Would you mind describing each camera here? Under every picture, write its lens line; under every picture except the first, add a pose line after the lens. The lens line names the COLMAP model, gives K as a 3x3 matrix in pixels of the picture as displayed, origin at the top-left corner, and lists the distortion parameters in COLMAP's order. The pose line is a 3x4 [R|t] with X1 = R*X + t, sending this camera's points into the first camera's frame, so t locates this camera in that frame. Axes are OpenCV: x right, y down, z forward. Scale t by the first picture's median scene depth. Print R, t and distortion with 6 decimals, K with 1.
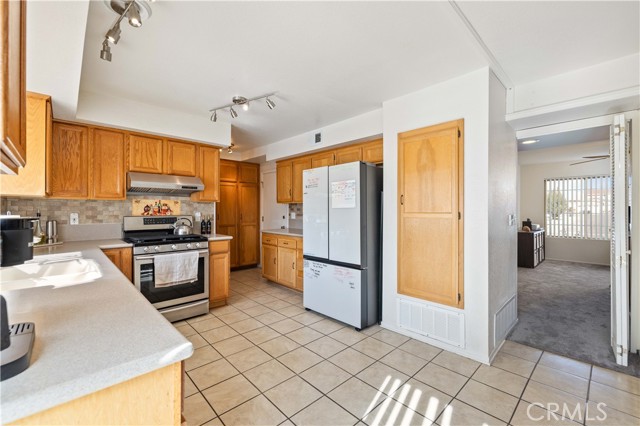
lens RADIAL K [[267.6, 0, 320.5], [0, 267.6, 211.6], [0, 0, 1]] dist [-0.000573, -0.000356]
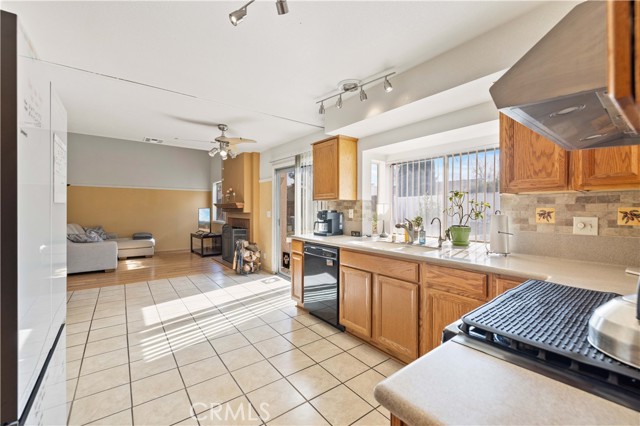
lens RADIAL K [[267.6, 0, 318.4], [0, 267.6, 208.2], [0, 0, 1]] dist [-0.000573, -0.000356]
pose [[-0.993295, -0.005735, 0.115461, -0.373109], [-0.005572, 0.999983, 0.001735, -0.006020], [-0.115469, 0.001080, -0.993311, 1.354492]]
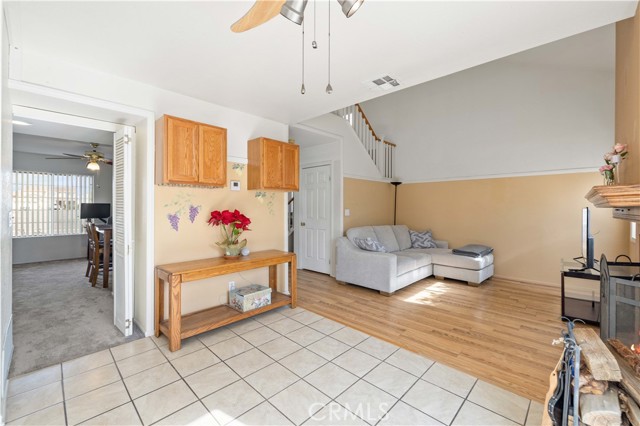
lens RADIAL K [[267.6, 0, 318.3], [0, 267.6, 207.9], [0, 0, 1]] dist [-0.000573, -0.000356]
pose [[-0.041886, -0.001732, 0.999121, -0.085121], [0.002914, 0.999994, 0.001856, 0.000468], [-0.999118, 0.002989, -0.041881, 0.151826]]
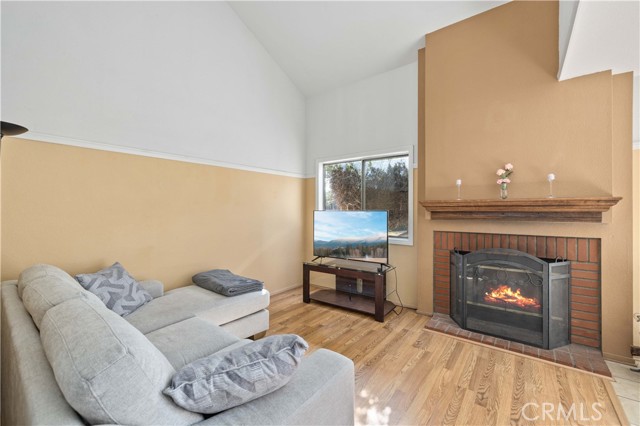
lens RADIAL K [[267.6, 0, 323.2], [0, 267.6, 208.5], [0, 0, 1]] dist [-0.000573, -0.000356]
pose [[-0.986998, -0.009192, -0.160471, 1.278660], [-0.009058, 0.999958, -0.001567, -0.000063], [0.160479, -0.000093, -0.987039, 0.163438]]
